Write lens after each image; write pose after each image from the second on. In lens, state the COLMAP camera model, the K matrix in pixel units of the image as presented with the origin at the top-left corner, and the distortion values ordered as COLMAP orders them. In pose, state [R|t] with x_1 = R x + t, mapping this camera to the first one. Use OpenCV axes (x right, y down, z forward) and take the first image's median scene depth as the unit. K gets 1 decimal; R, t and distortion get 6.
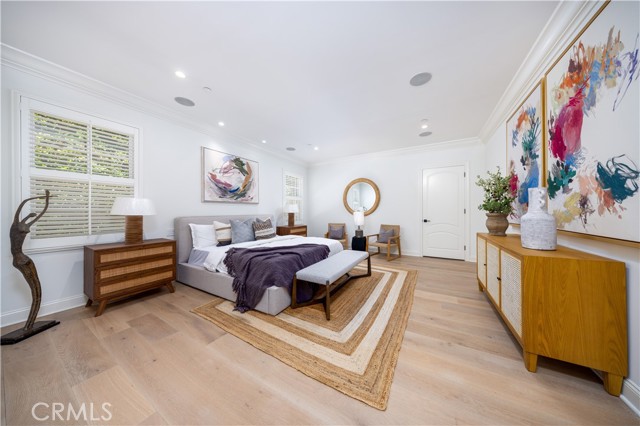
lens RADIAL K [[186.7, 0, 323.5], [0, 186.7, 212.1], [0, 0, 1]] dist [0.002607, 0.000091]
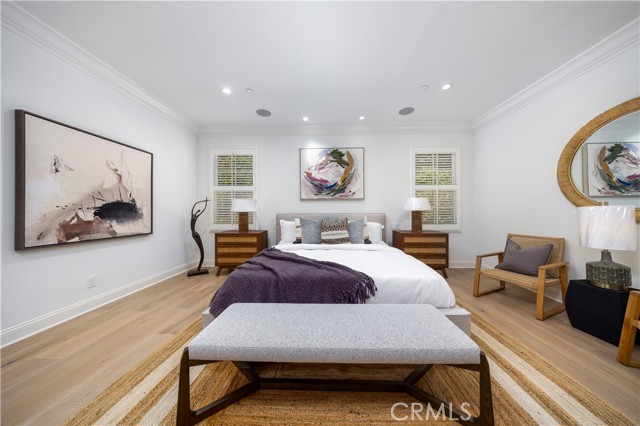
lens RADIAL K [[186.7, 0, 322.3], [0, 186.7, 211.0], [0, 0, 1]] dist [0.002607, 0.000091]
pose [[0.482035, -0.000665, -0.876152, 0.312458], [-0.001336, 0.999998, -0.001494, 0.007185], [0.876151, 0.001891, 0.482033, 0.538124]]
